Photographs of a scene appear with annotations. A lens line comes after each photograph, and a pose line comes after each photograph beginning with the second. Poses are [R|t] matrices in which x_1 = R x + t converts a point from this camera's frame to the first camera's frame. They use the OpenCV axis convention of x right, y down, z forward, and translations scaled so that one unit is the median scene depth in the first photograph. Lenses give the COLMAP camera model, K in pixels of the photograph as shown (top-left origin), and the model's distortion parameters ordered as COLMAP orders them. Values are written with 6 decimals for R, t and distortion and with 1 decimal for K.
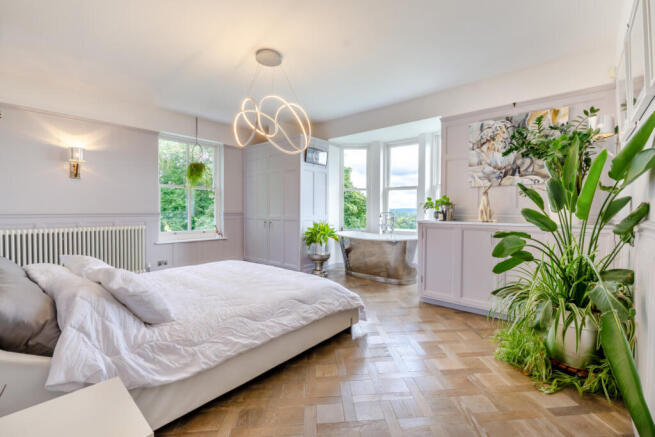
lens RADIAL K [[303.0, 0, 327.7], [0, 303.0, 215.8], [0, 0, 1]] dist [-0.001889, 0.000179]
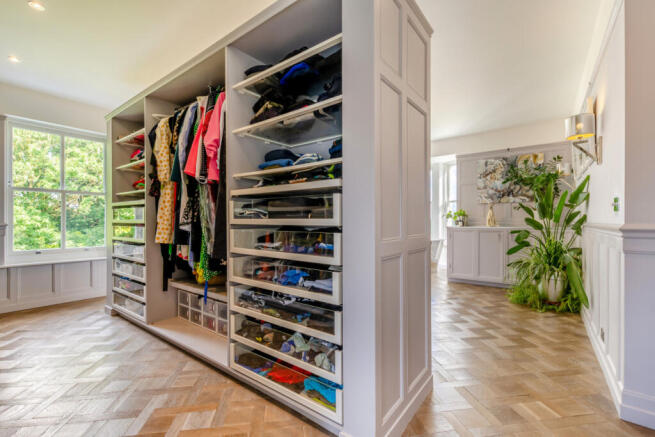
lens RADIAL K [[288.4, 0, 326.8], [0, 288.4, 220.7], [0, 0, 1]] dist [-0.000697, -0.000087]
pose [[0.998814, -0.006054, 0.048319, -0.573569], [0.007001, 0.999786, -0.019452, 0.018333], [-0.048191, 0.019768, 0.998642, -0.619695]]
